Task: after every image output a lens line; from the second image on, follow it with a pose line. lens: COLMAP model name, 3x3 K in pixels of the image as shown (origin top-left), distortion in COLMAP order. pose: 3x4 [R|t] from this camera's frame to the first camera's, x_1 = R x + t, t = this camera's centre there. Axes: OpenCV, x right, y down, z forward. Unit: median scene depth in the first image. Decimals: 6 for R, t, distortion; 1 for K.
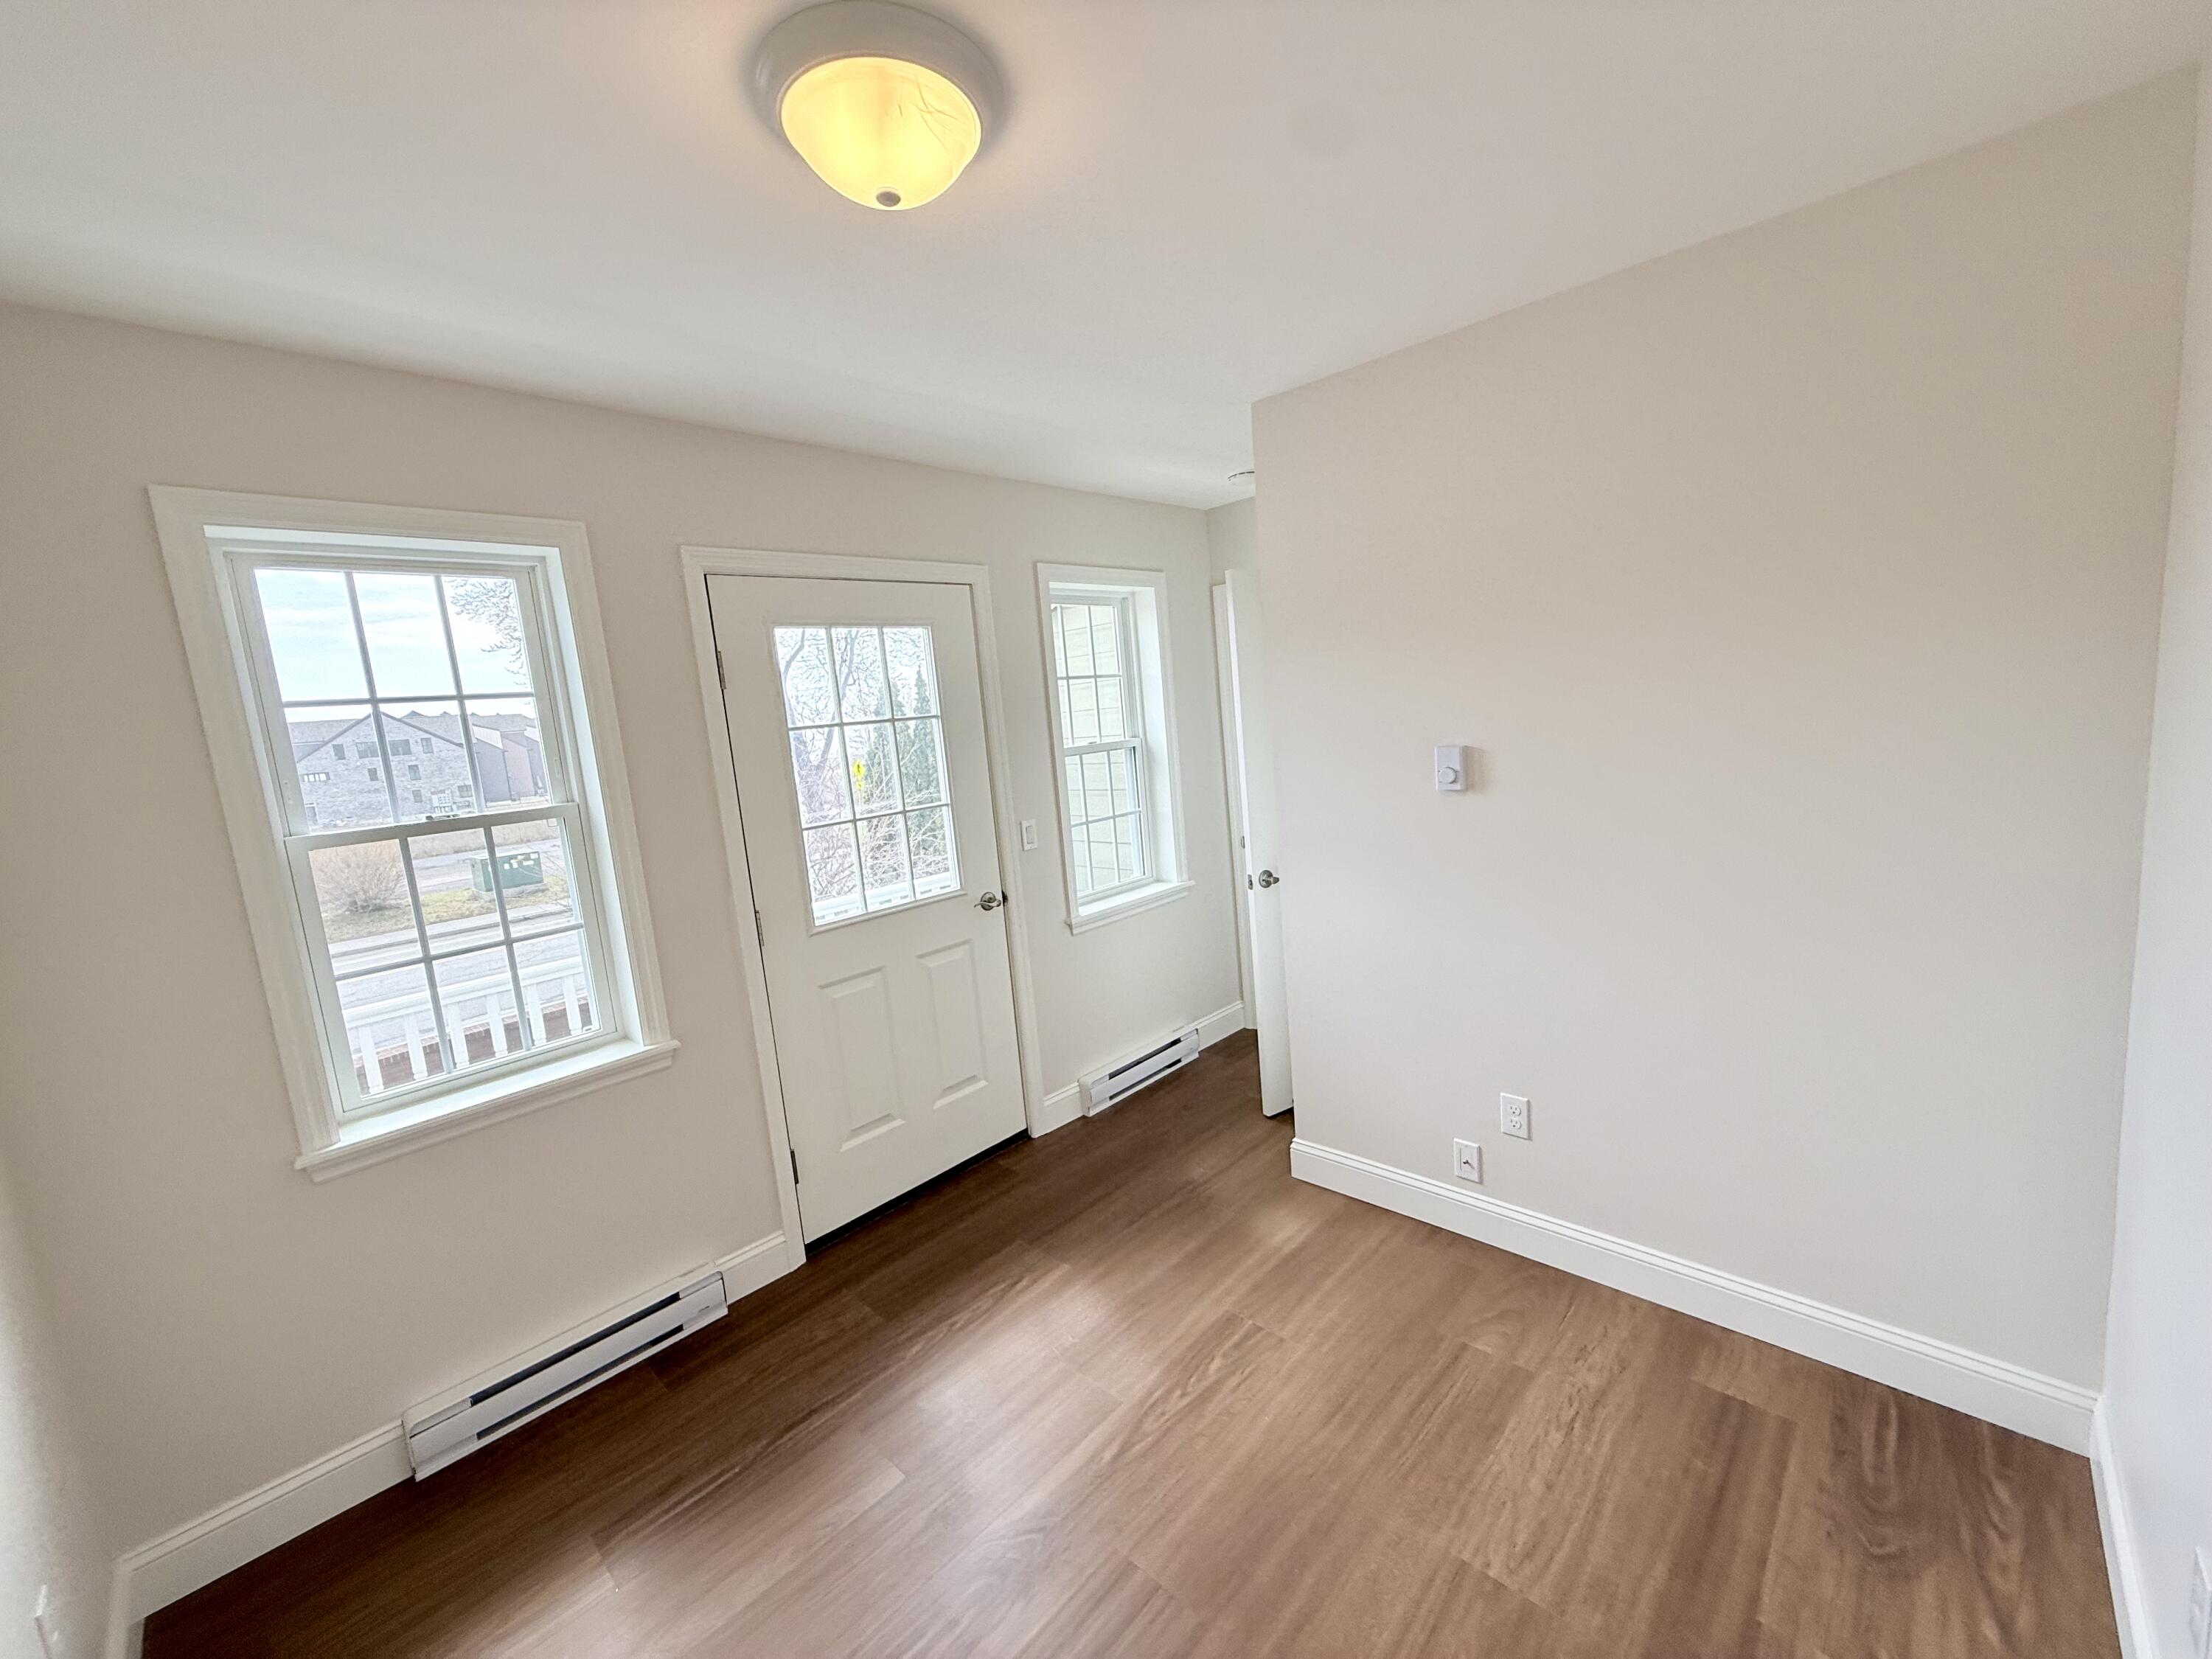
lens RADIAL K [[876.2, 0, 1111.4], [0, 876.2, 835.6], [0, 0, 1]] dist [-0.000788, -0.000746]
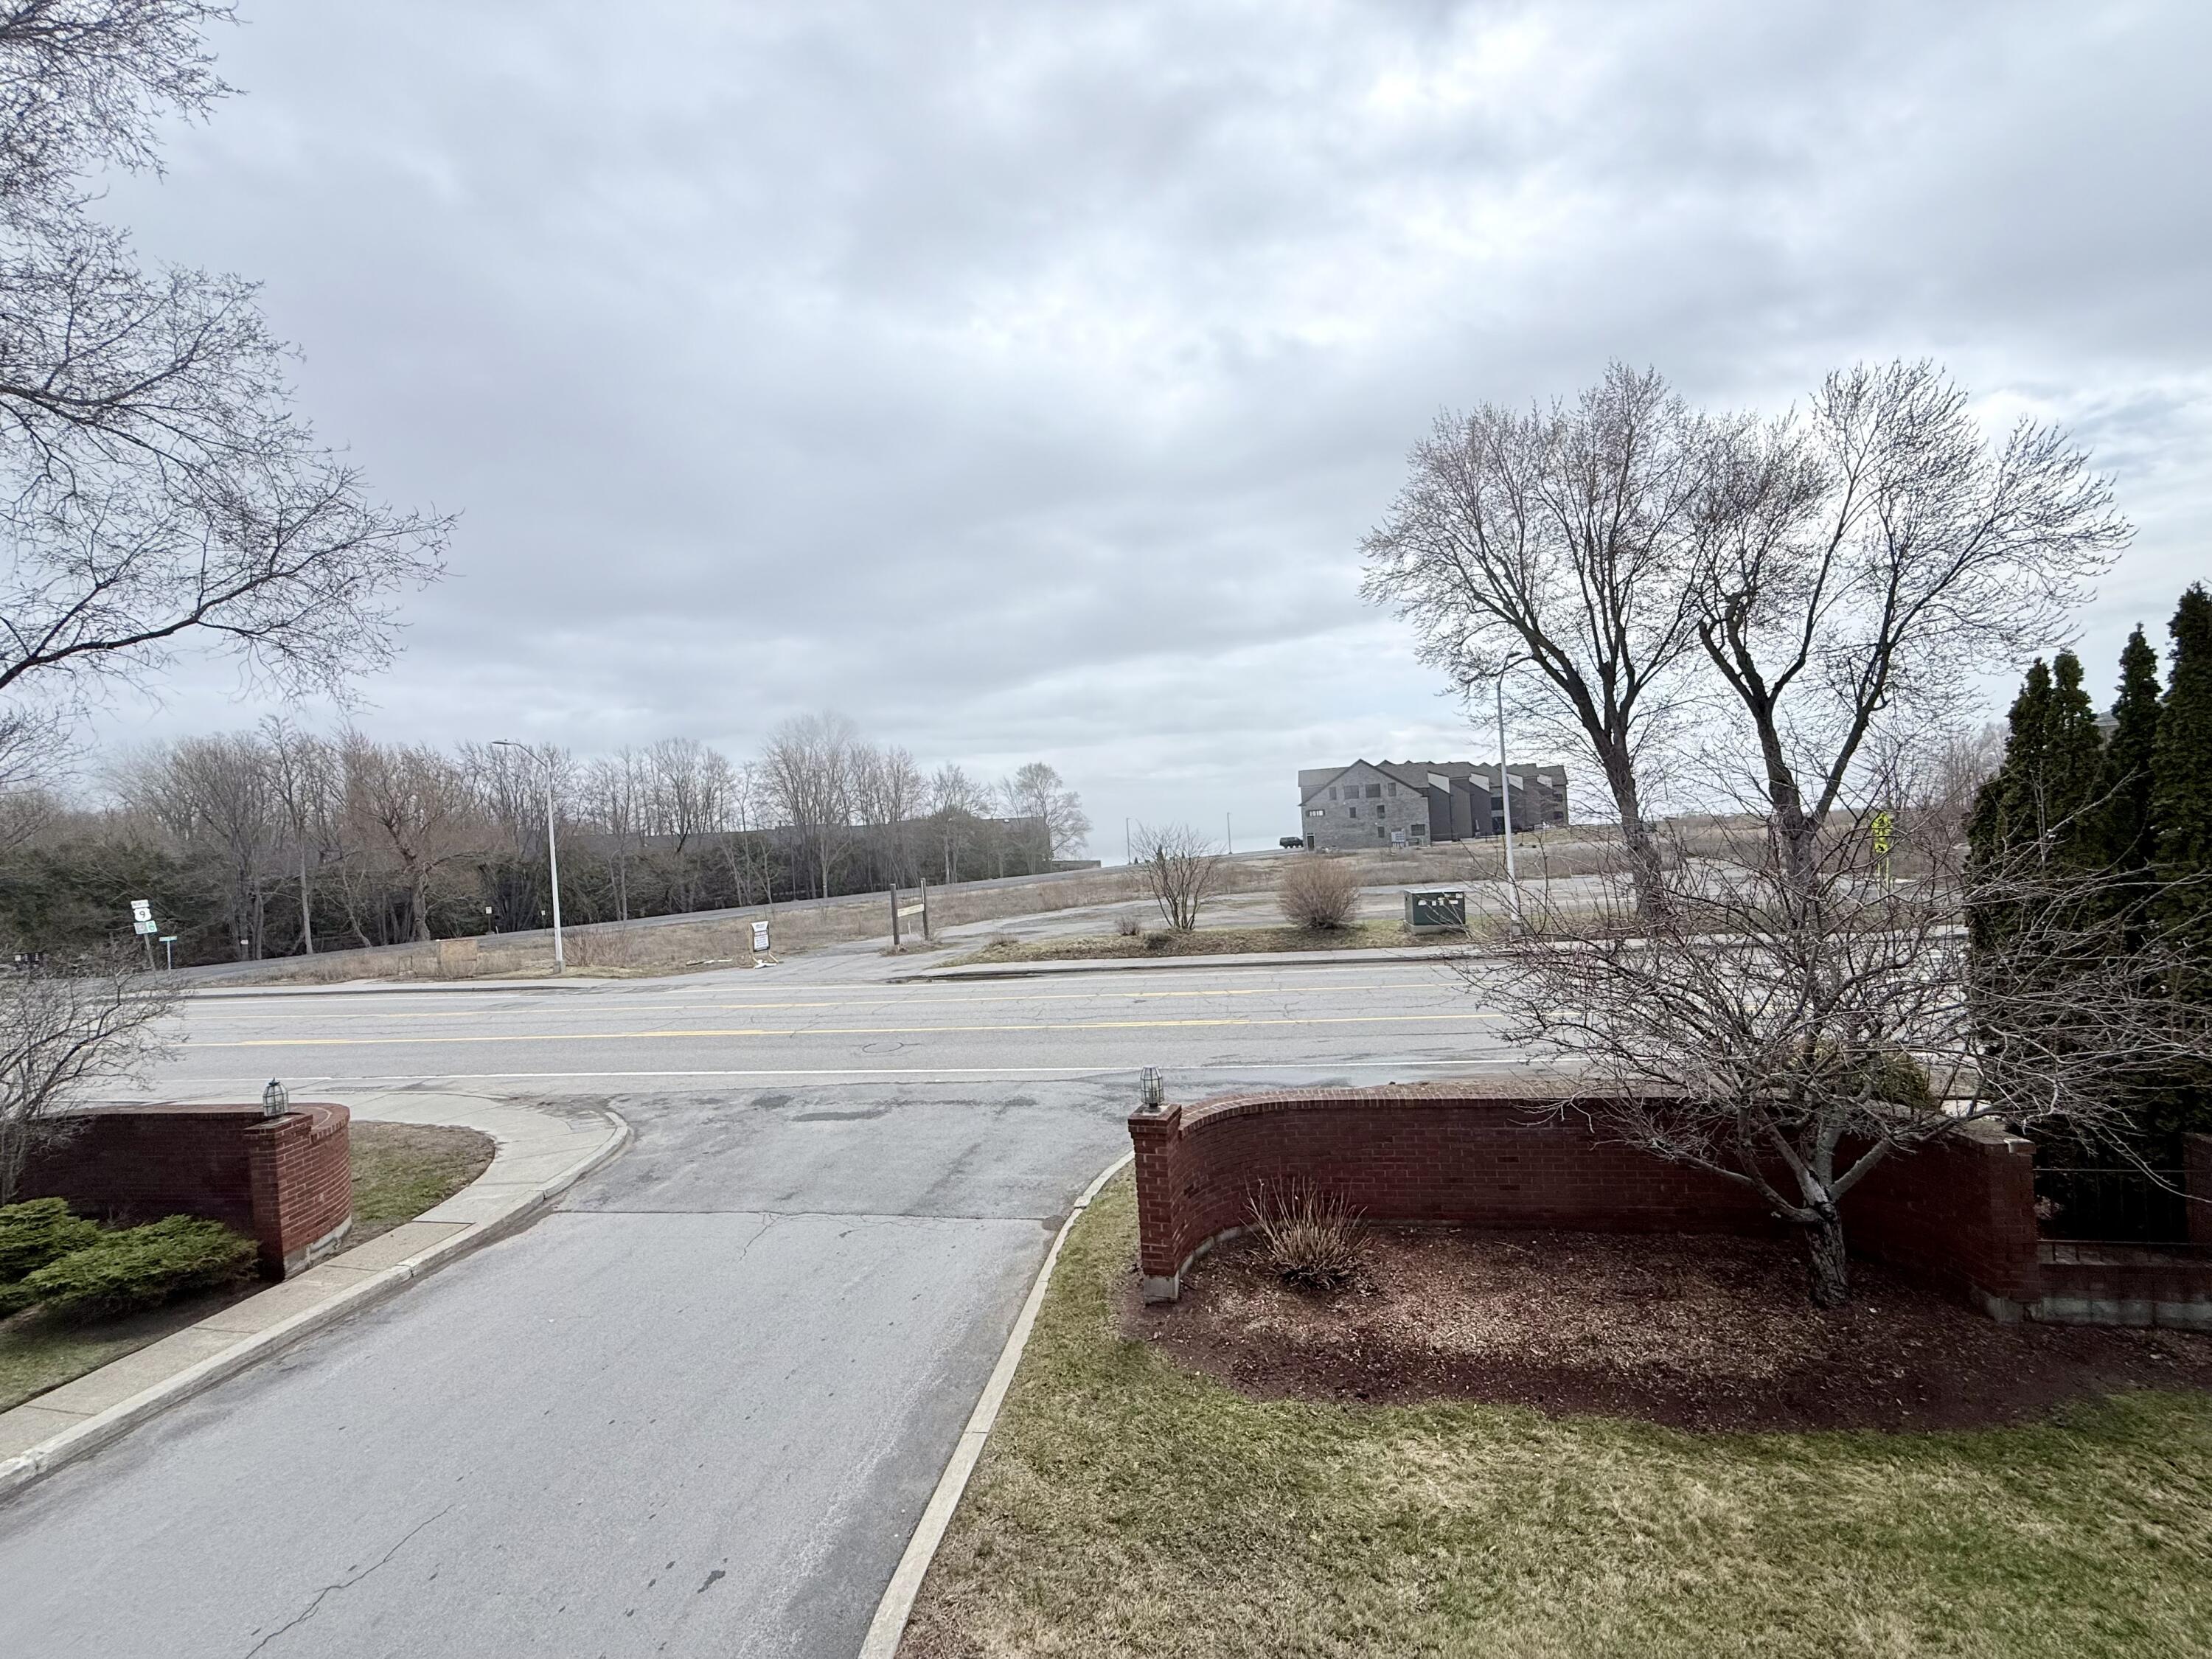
lens RADIAL K [[876.2, 0, 1110.4], [0, 876.2, 837.0], [0, 0, 1]] dist [-0.000788, -0.000746]
pose [[0.559242, 0.059199, -0.826888, -0.053540], [-0.104834, 0.994490, 0.000296, -0.002634], [0.822349, 0.086521, 0.562366, 0.096468]]
